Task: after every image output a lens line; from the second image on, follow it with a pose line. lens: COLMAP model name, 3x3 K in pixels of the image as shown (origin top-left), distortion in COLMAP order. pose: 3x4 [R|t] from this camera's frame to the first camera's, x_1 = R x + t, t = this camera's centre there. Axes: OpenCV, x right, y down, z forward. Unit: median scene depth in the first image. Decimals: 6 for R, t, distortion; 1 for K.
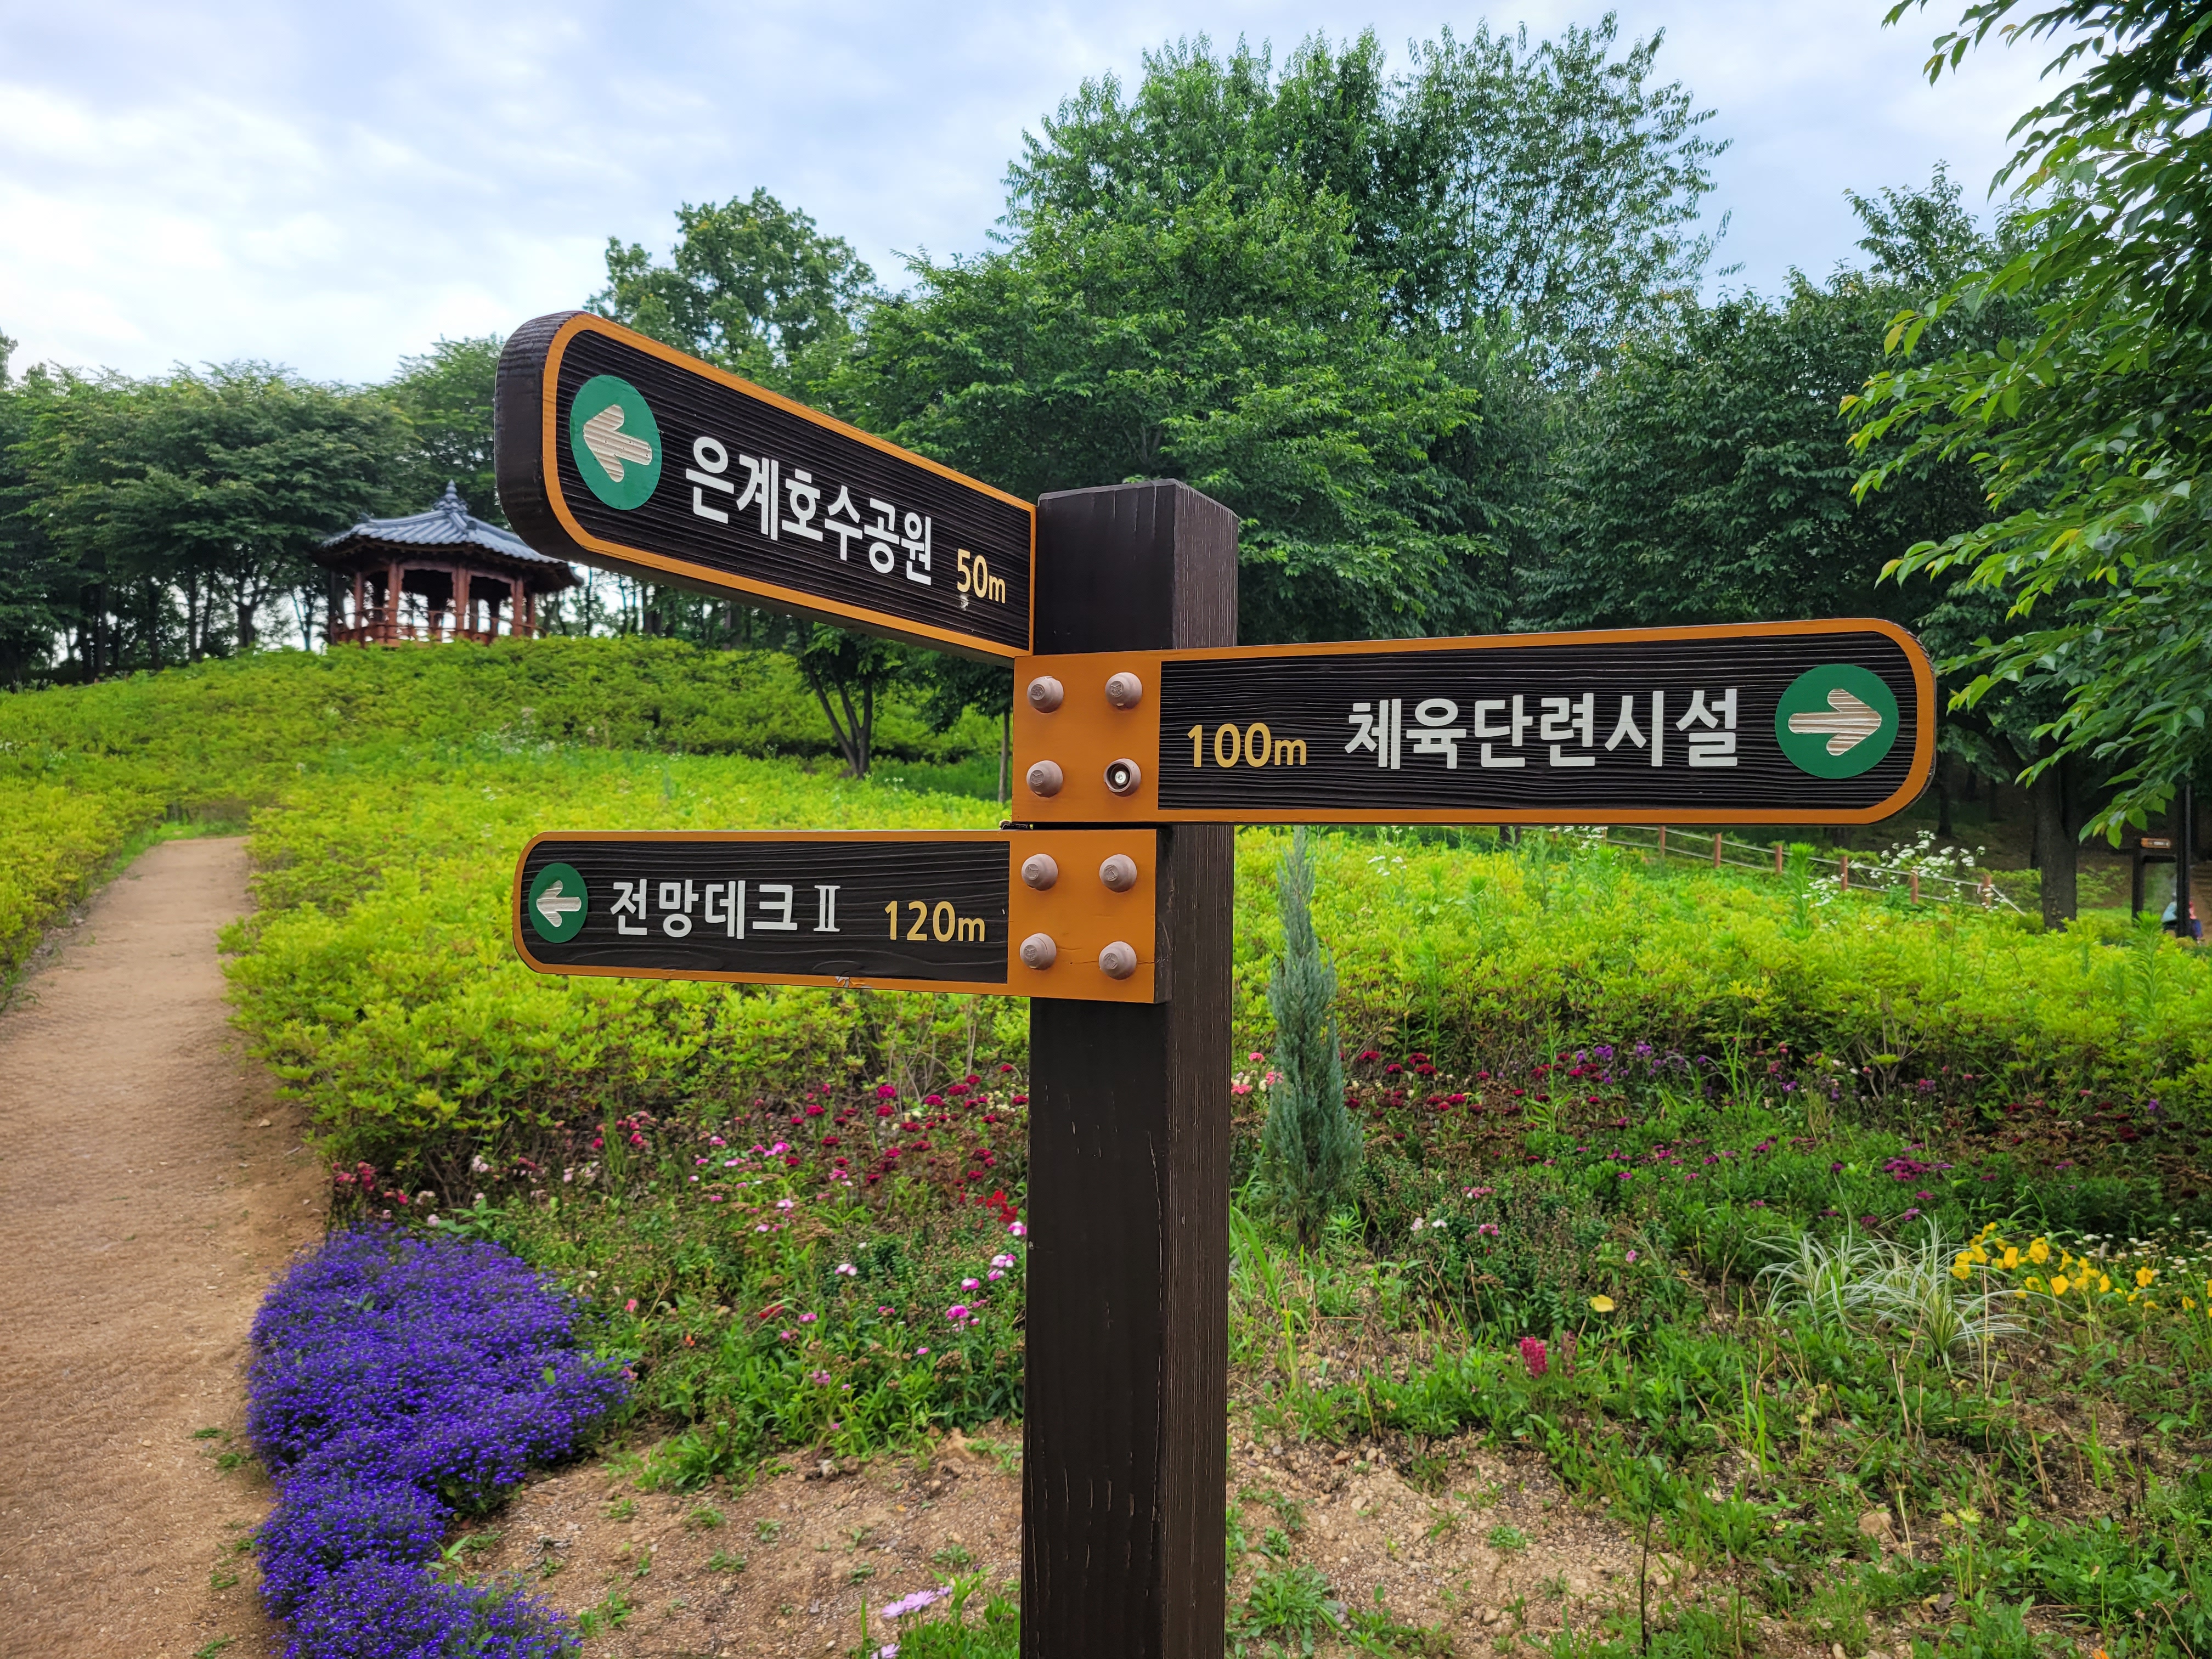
lens RADIAL K [[1673.4, 0, 1108.3], [0, 1673.4, 846.4], [0, 0, 1]] dist [0.092487, -0.072630]
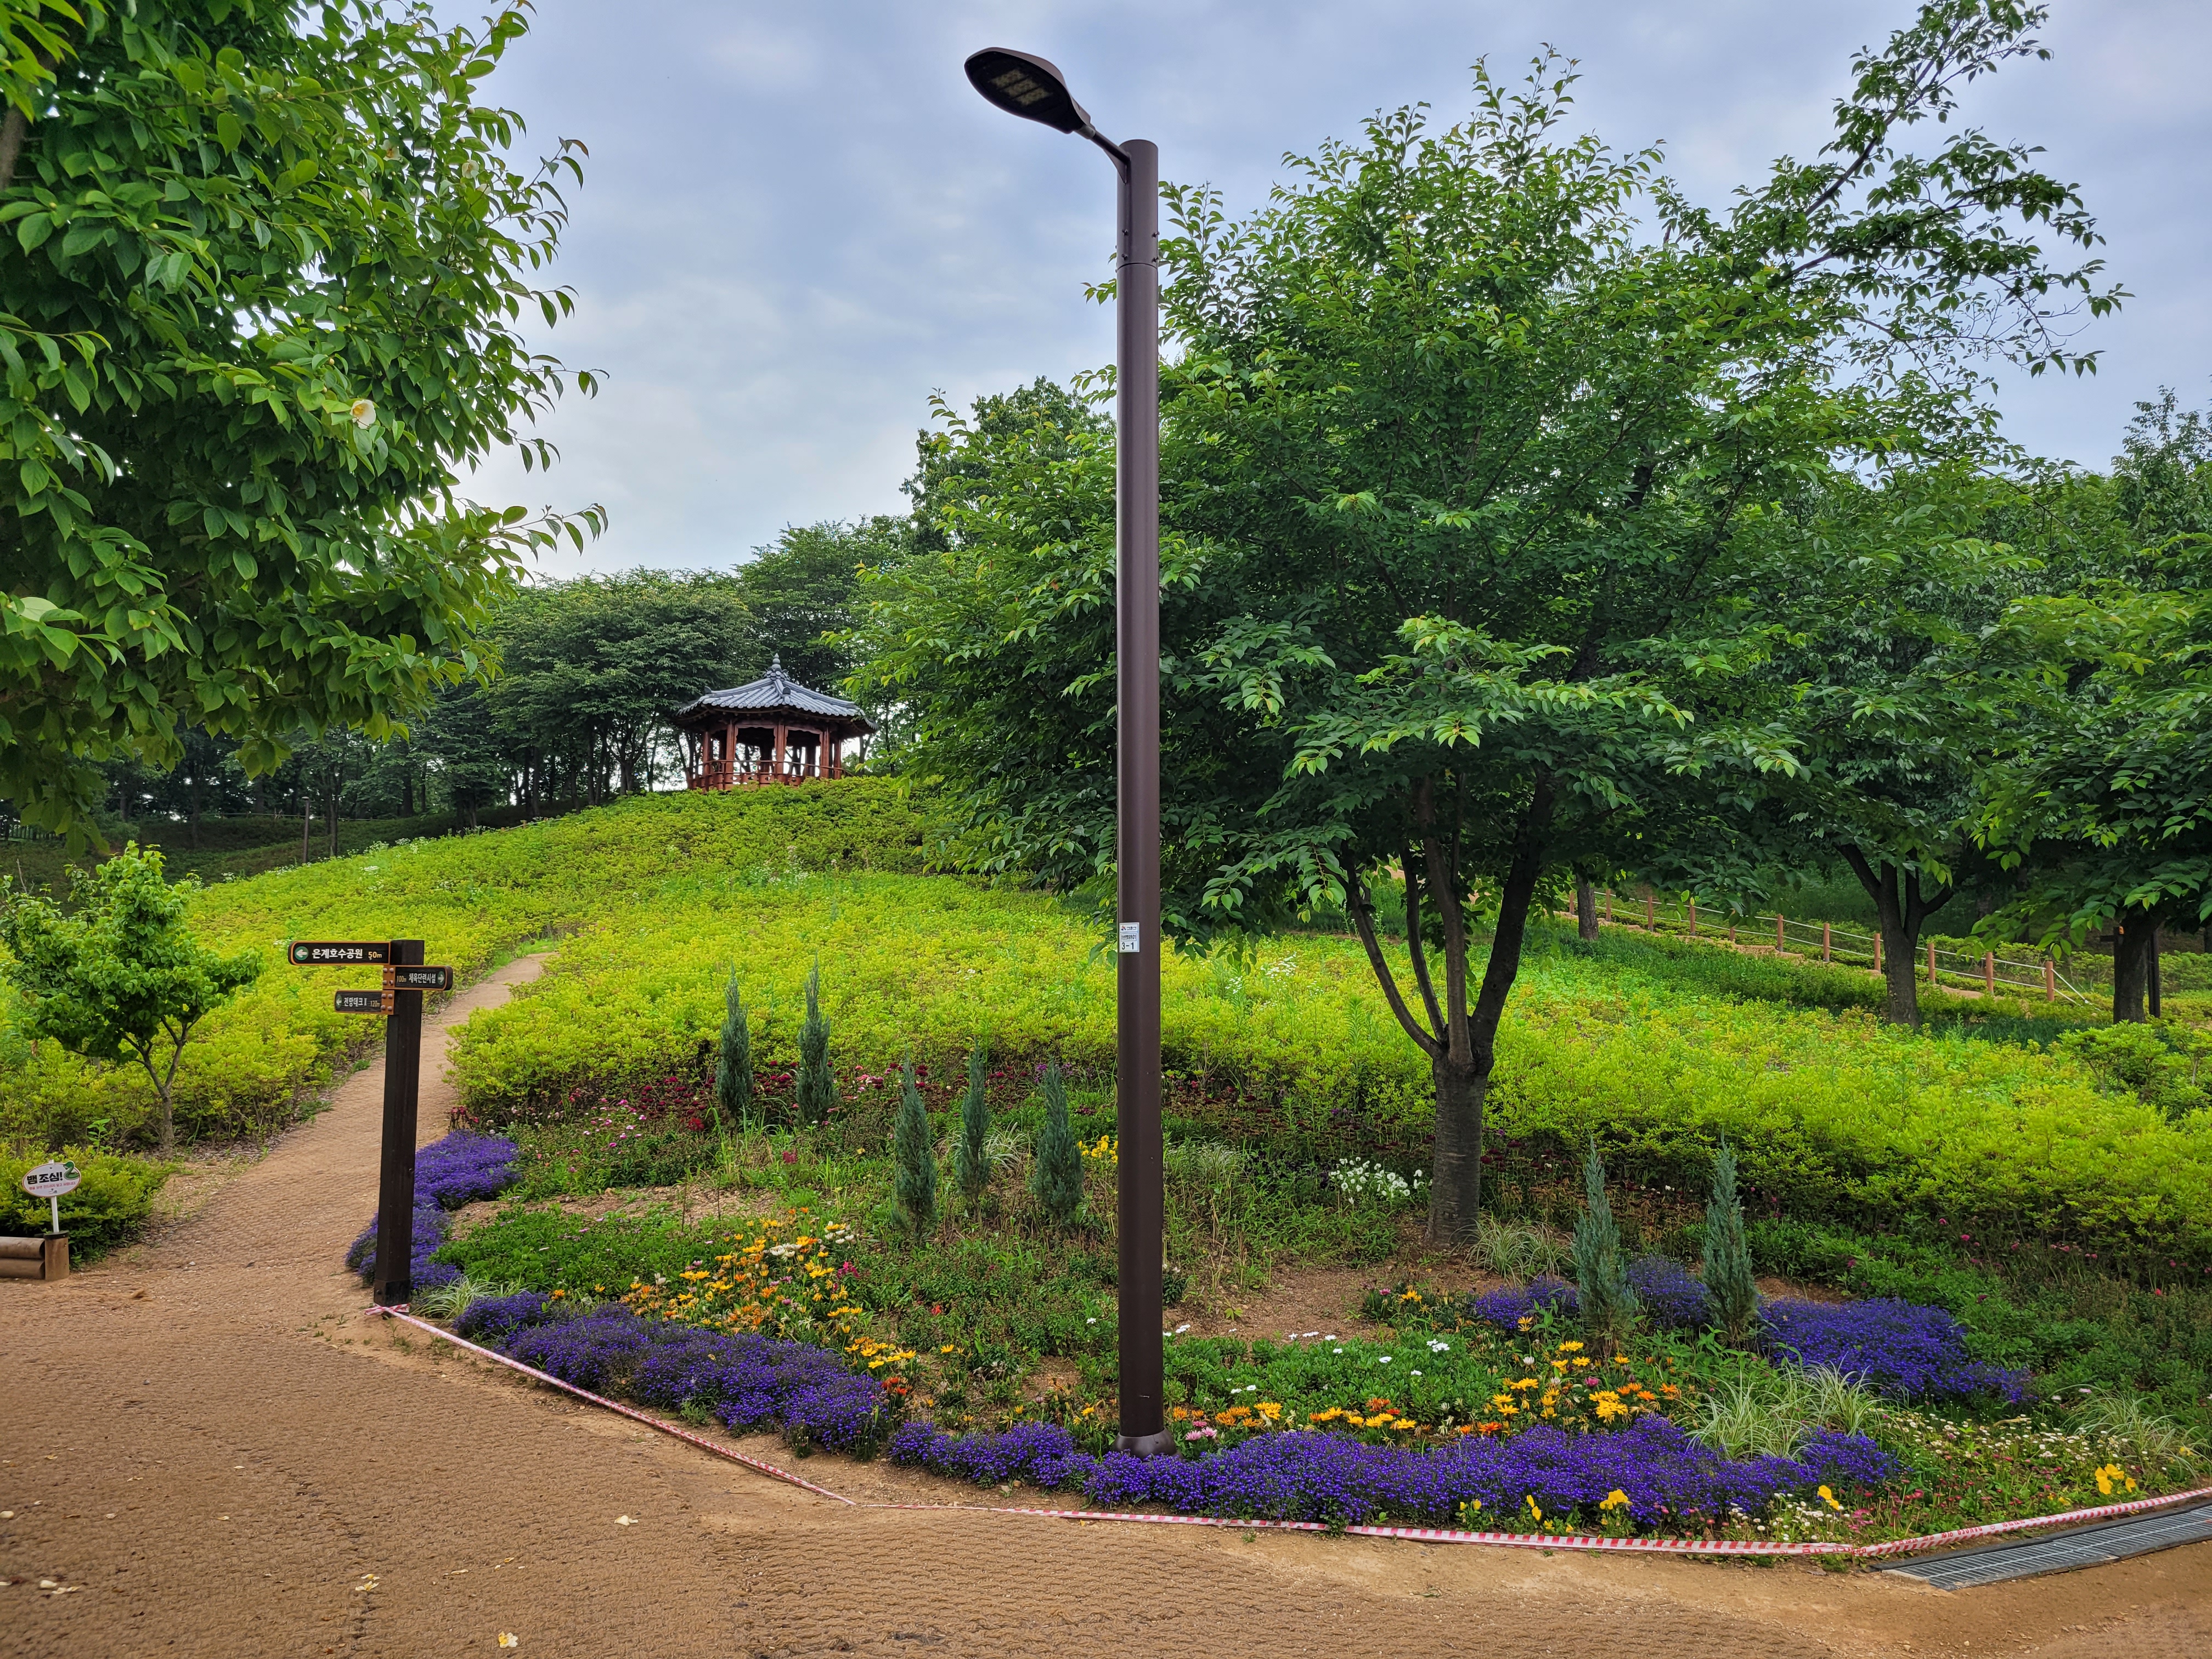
lens RADIAL K [[1673.4, 0, 1108.3], [0, 1673.4, 846.4], [0, 0, 1]] dist [0.092487, -0.072630]
pose [[0.974984, -0.028751, -0.220407, 0.121044], [0.017343, 0.998416, -0.053522, -0.004762], [0.221597, 0.048361, 0.973938, -0.141588]]
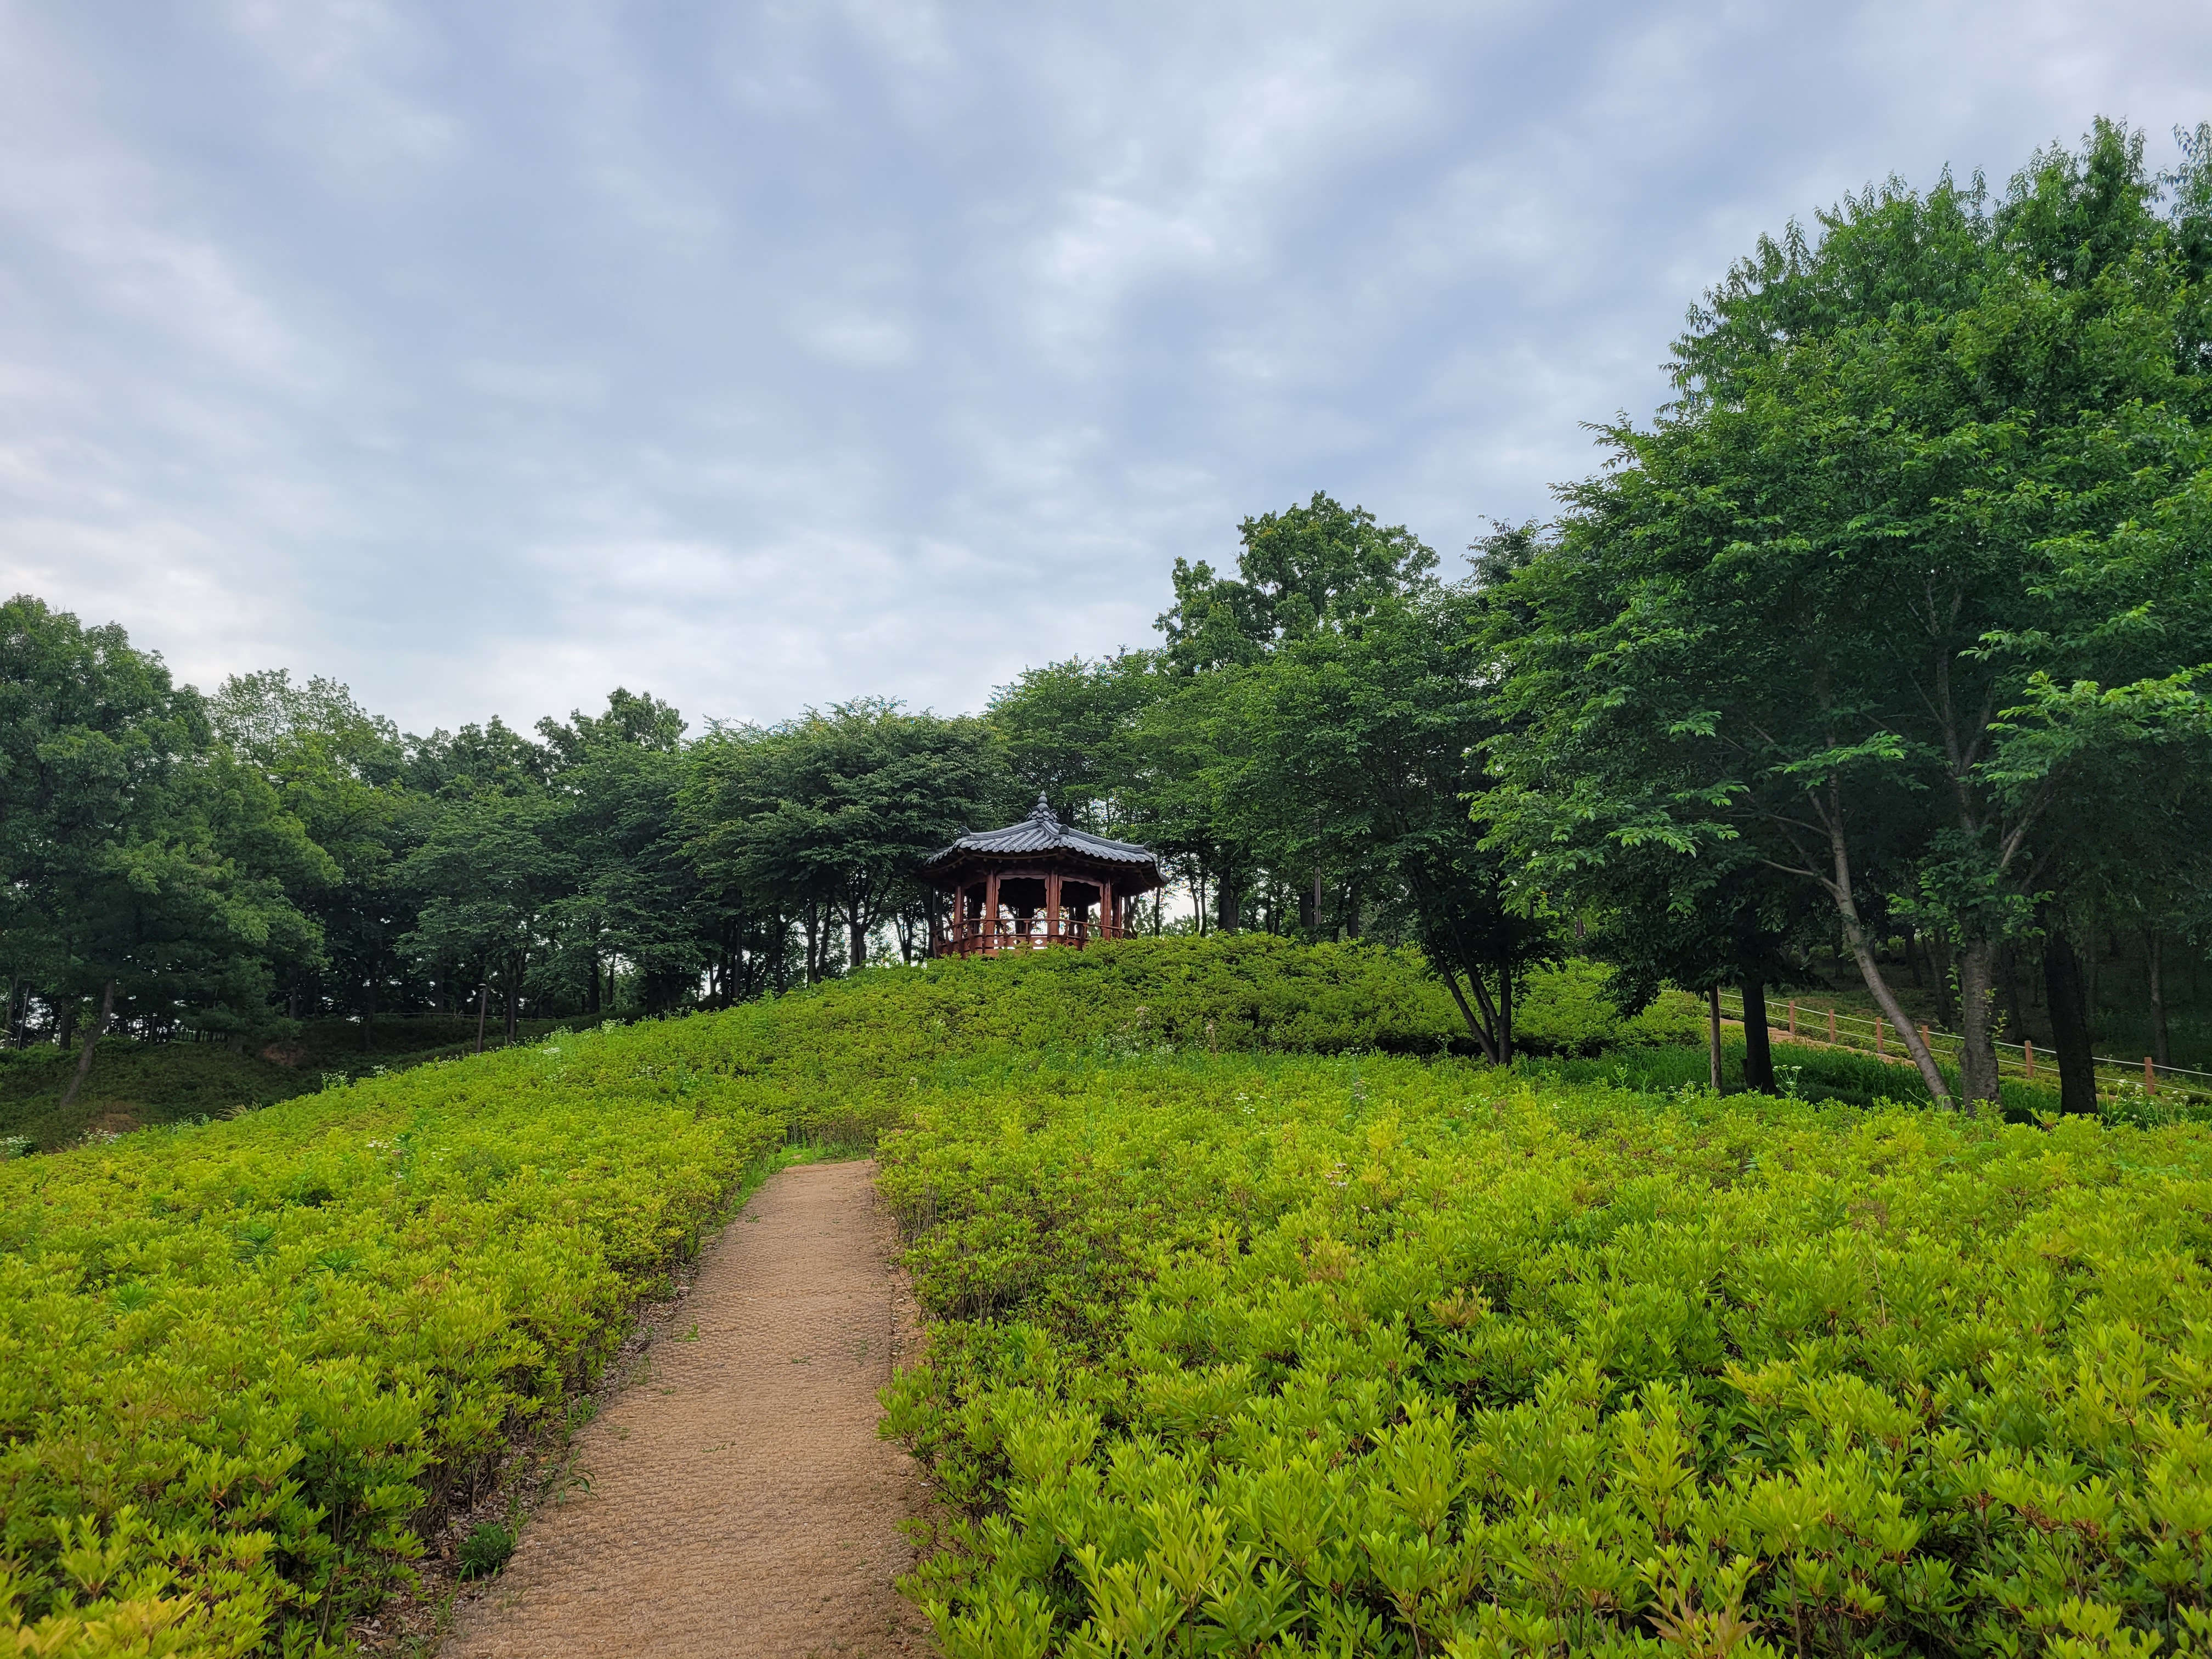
lens RADIAL K [[1650.5, 0, 1109.1], [0, 1650.5, 845.1], [0, 0, 1]] dist [0.077261, -0.072041]
pose [[0.951192, -0.071020, -0.300317, -0.060799], [0.015210, 0.982765, -0.184234, -0.003488], [0.308226, 0.170674, 0.935878, 0.108548]]
